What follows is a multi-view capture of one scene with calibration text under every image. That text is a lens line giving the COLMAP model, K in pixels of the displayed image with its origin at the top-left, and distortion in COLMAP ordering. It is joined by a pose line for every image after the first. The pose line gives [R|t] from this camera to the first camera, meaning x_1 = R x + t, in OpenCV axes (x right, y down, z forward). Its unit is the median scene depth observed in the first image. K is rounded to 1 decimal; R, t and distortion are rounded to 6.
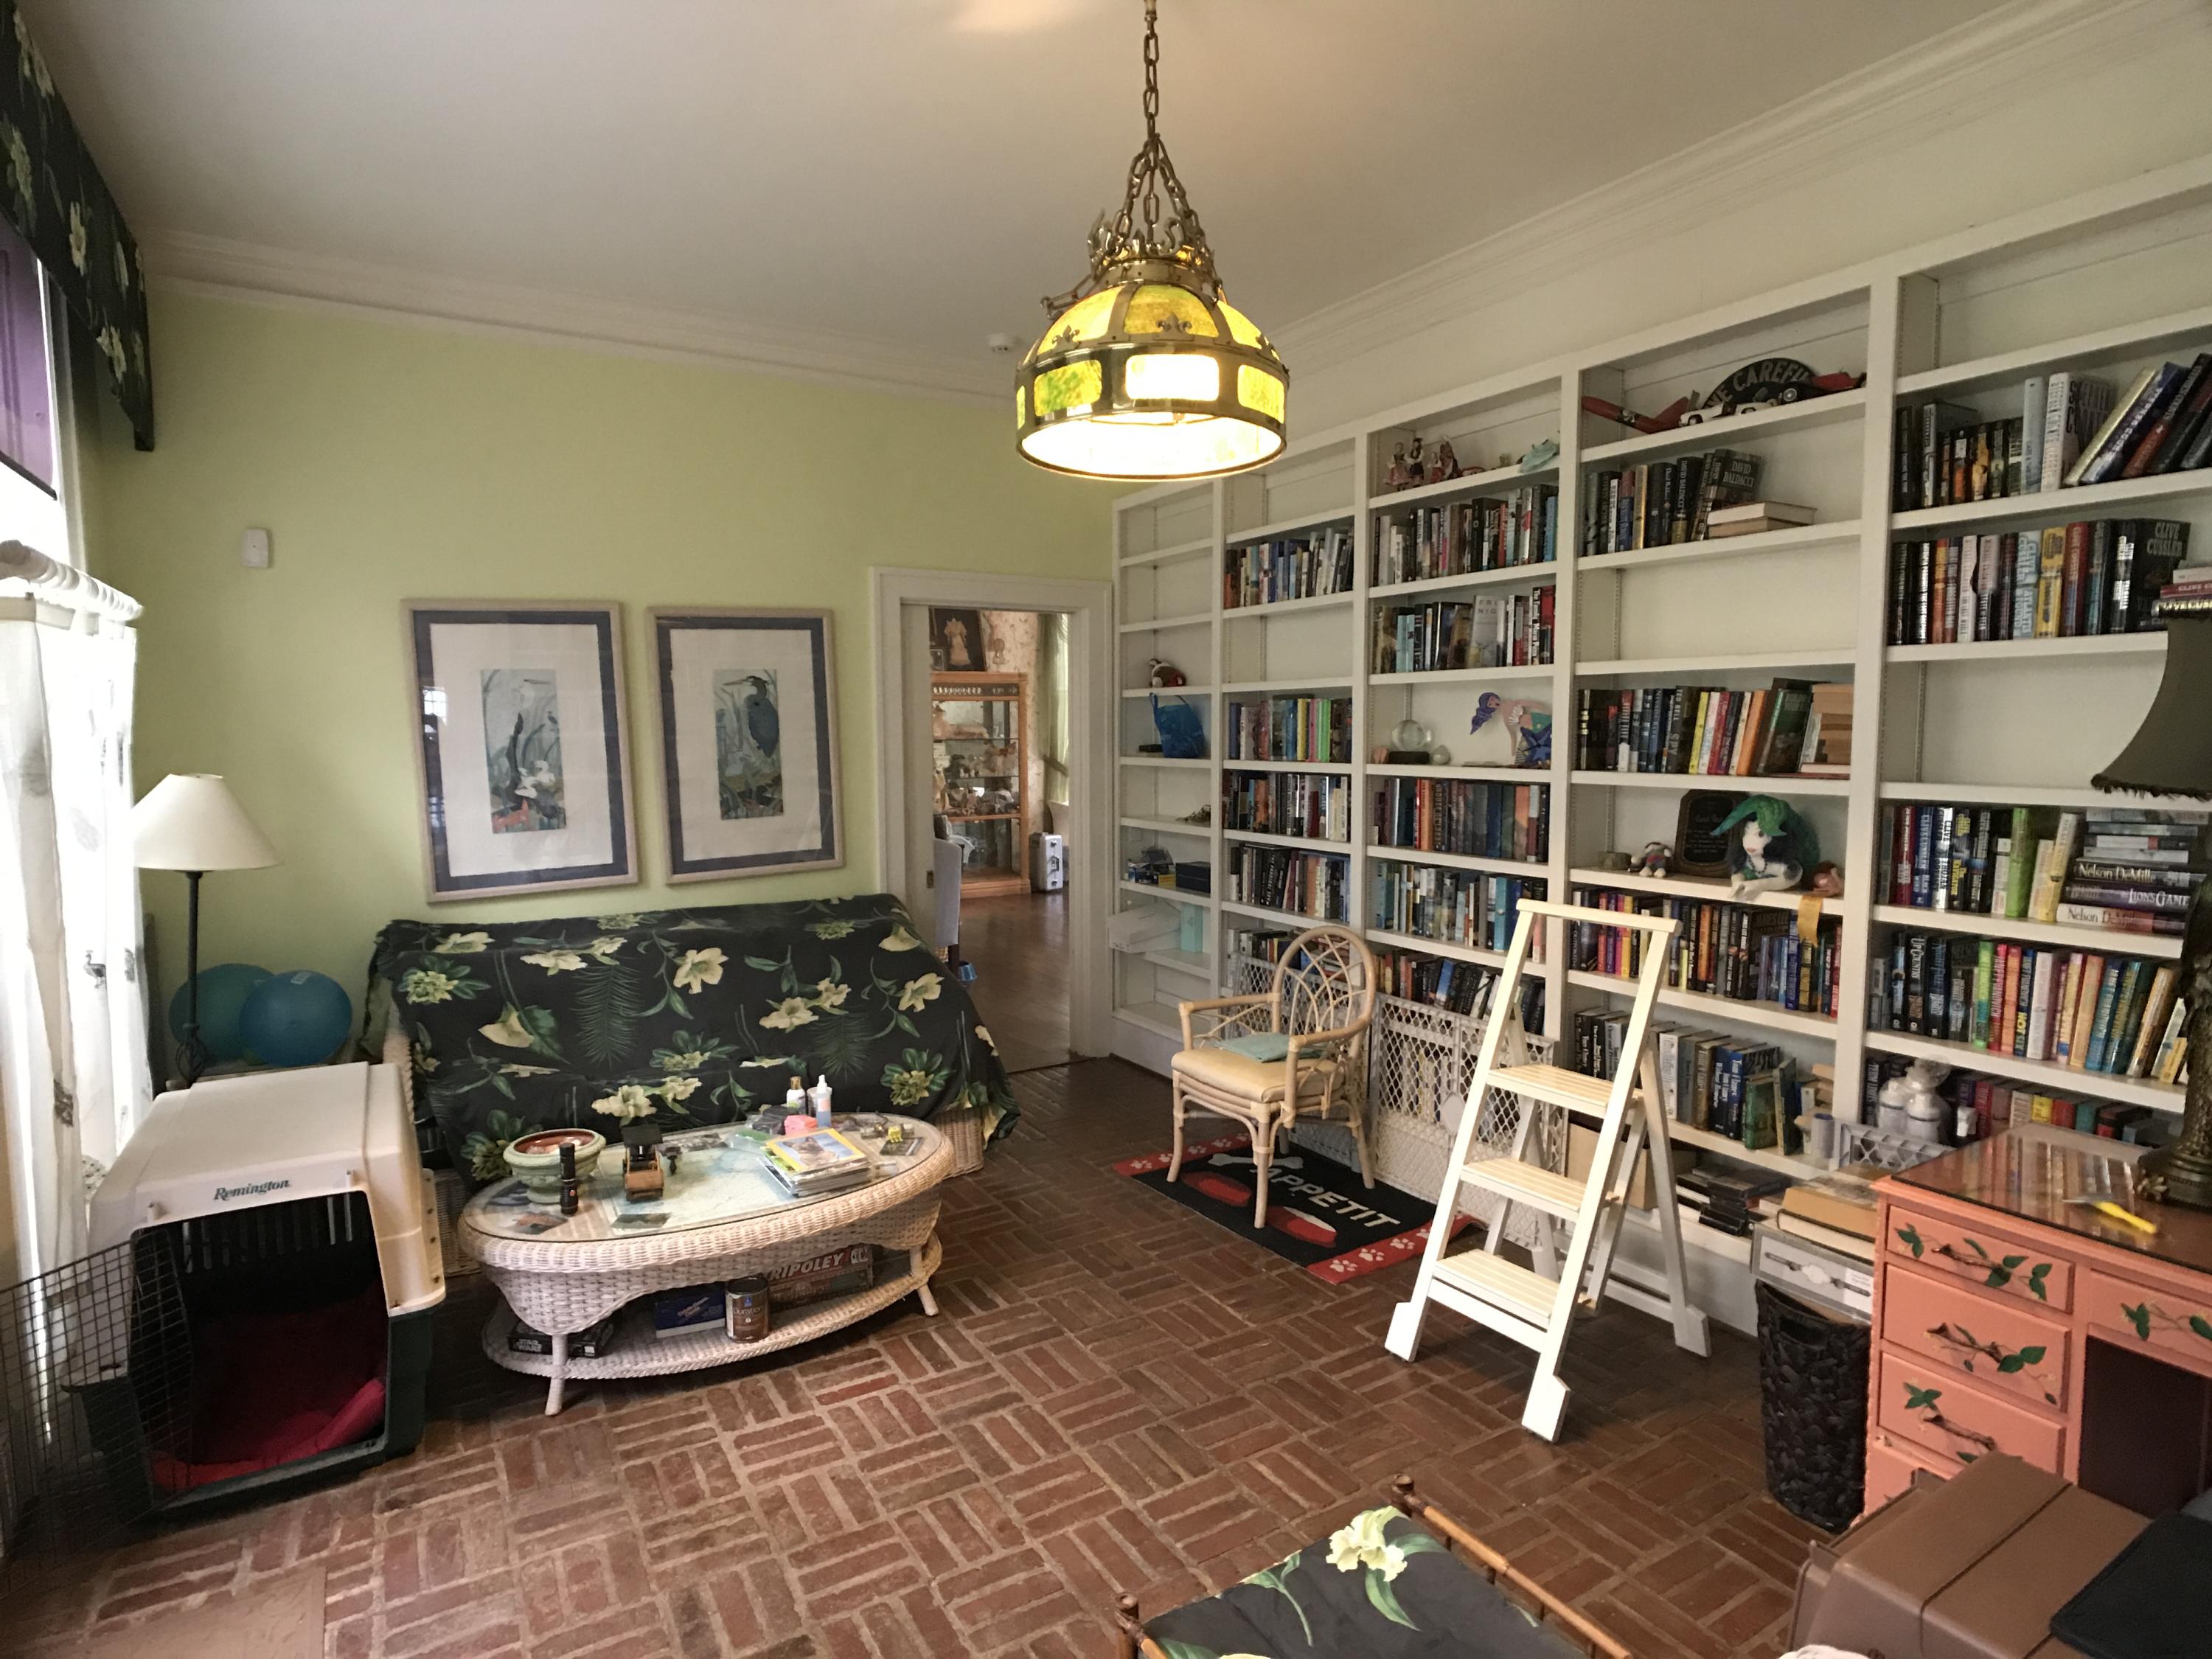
lens RADIAL K [[1206.0, 0, 1107.5], [0, 1206.0, 834.3], [0, 0, 1]] dist [-0.008199, -0.003124]
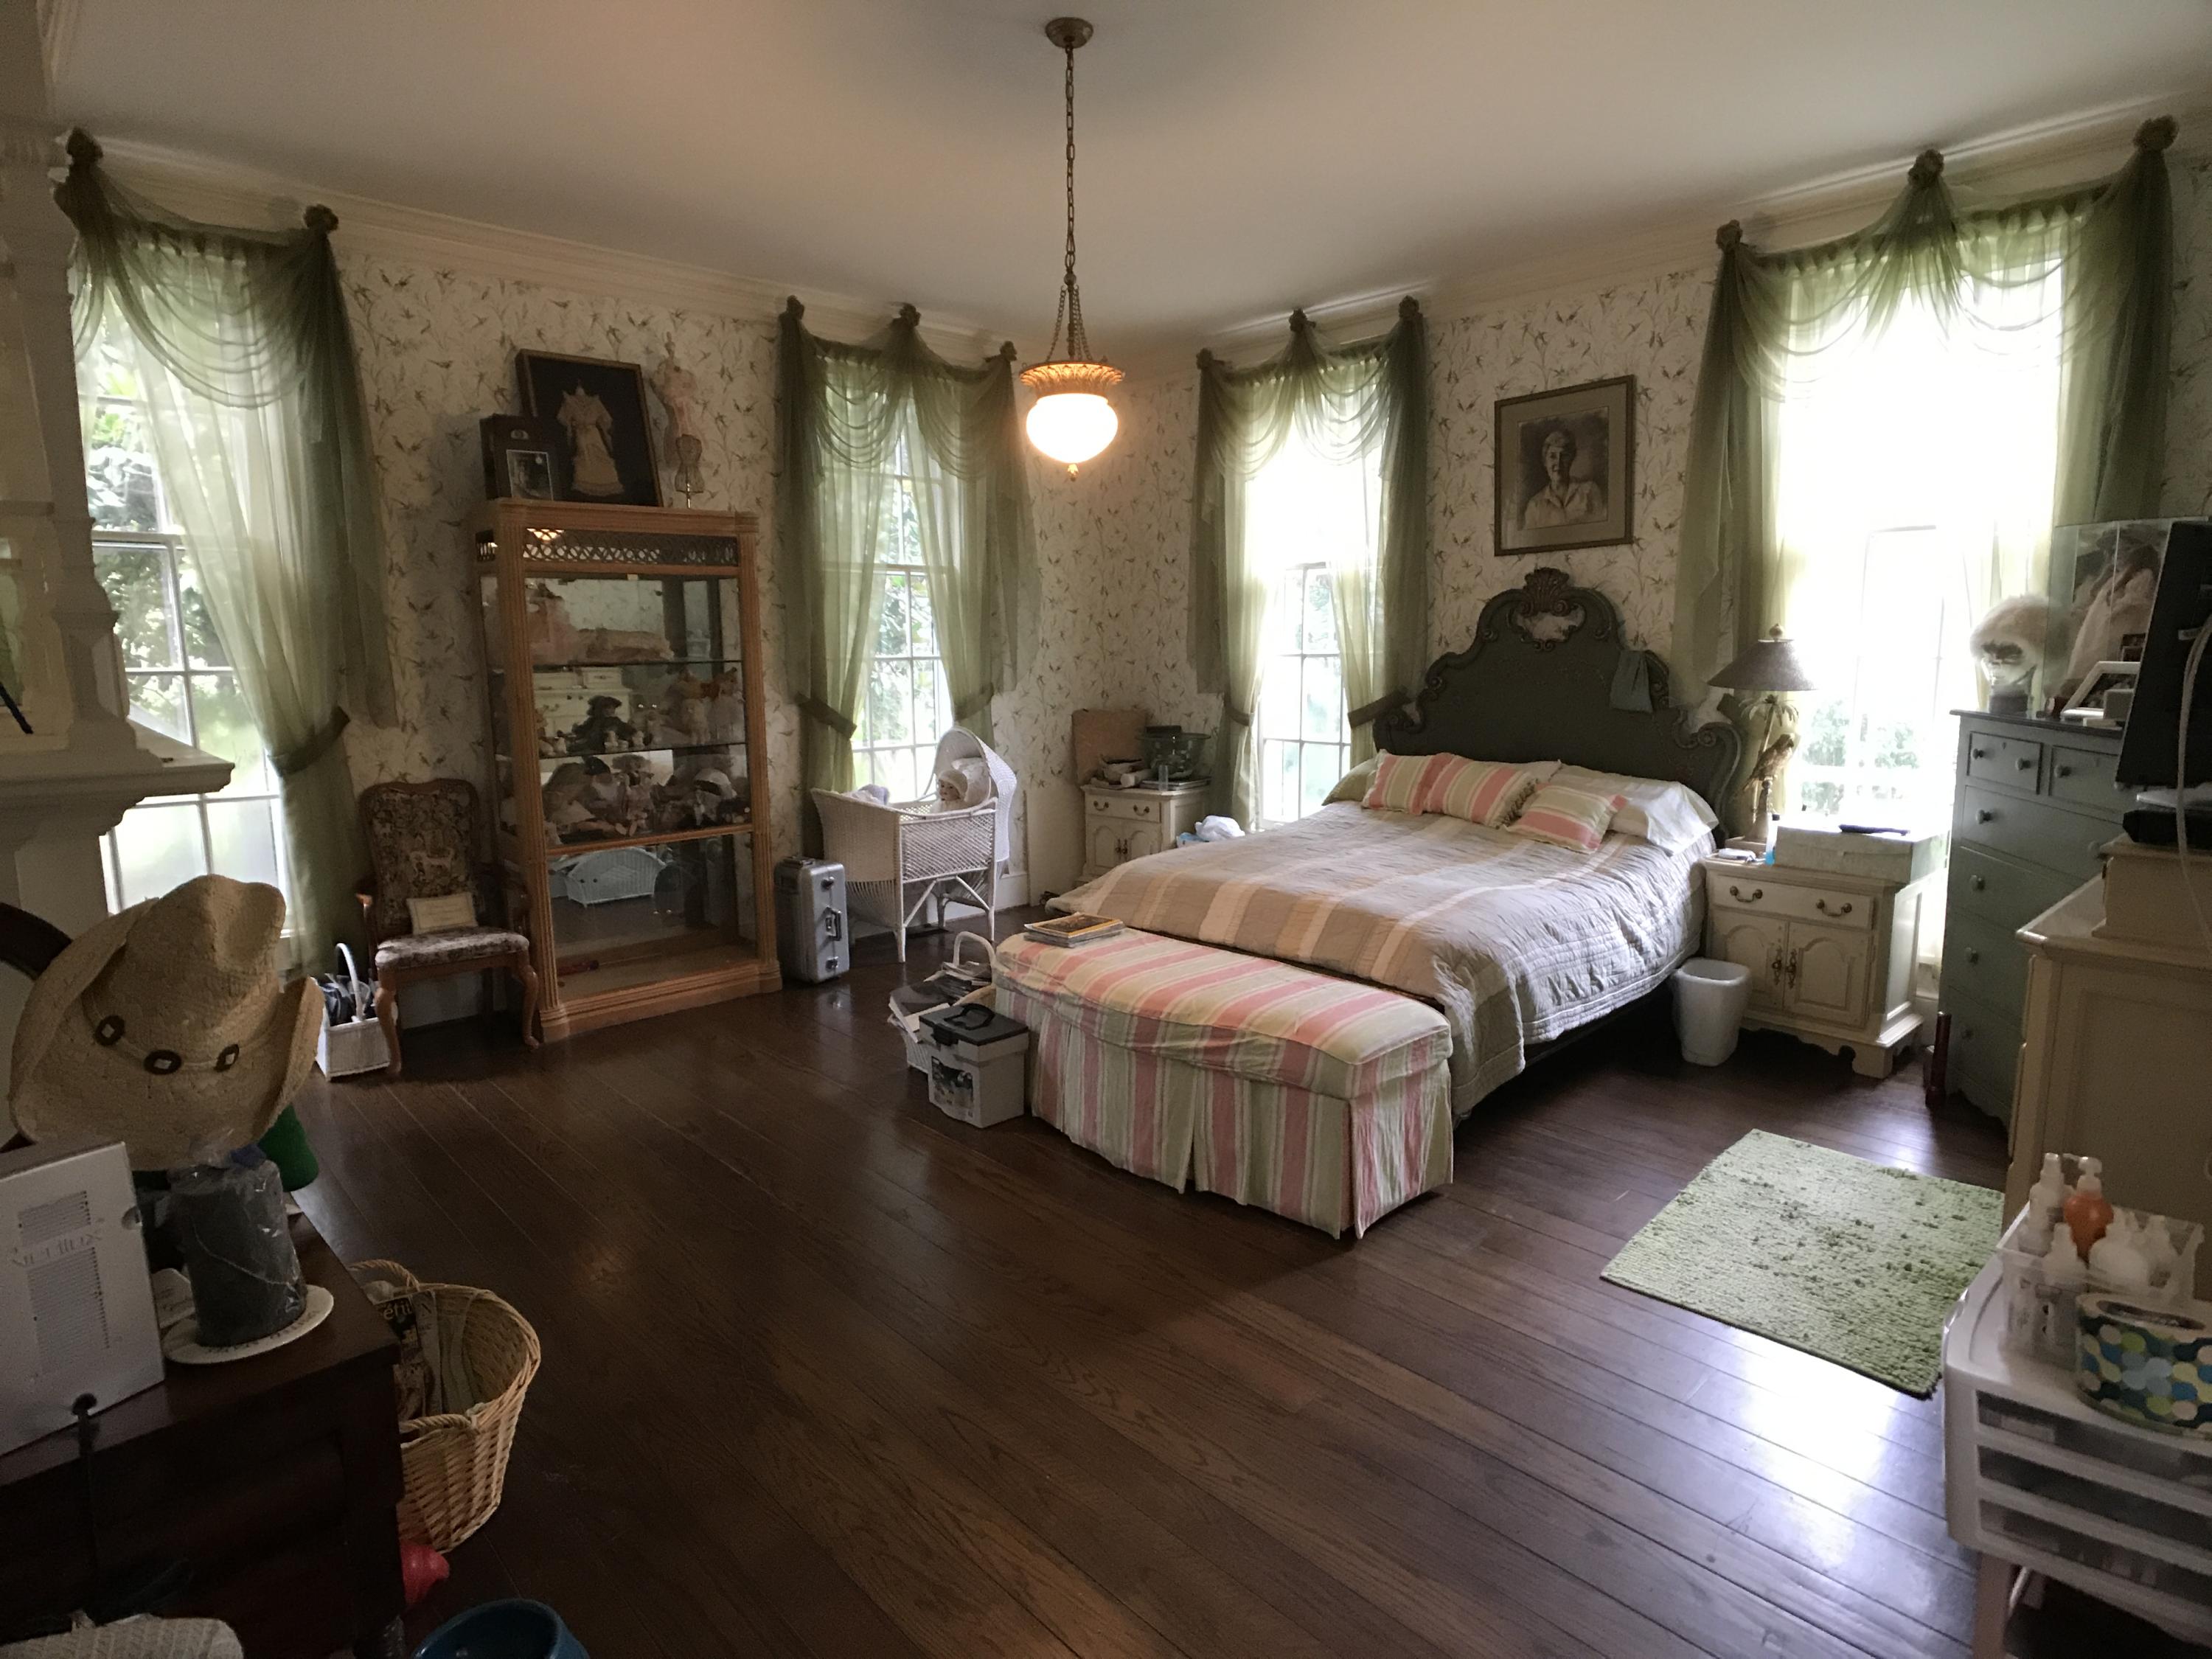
lens RADIAL K [[1206.0, 0, 1102.0], [0, 1206.0, 827.2], [0, 0, 1]] dist [-0.008199, -0.003124]
pose [[0.976325, -0.034989, 0.213459, -0.039781], [0.021143, 0.997542, 0.066810, -0.043519], [-0.215272, -0.060715, 0.974665, 0.514982]]
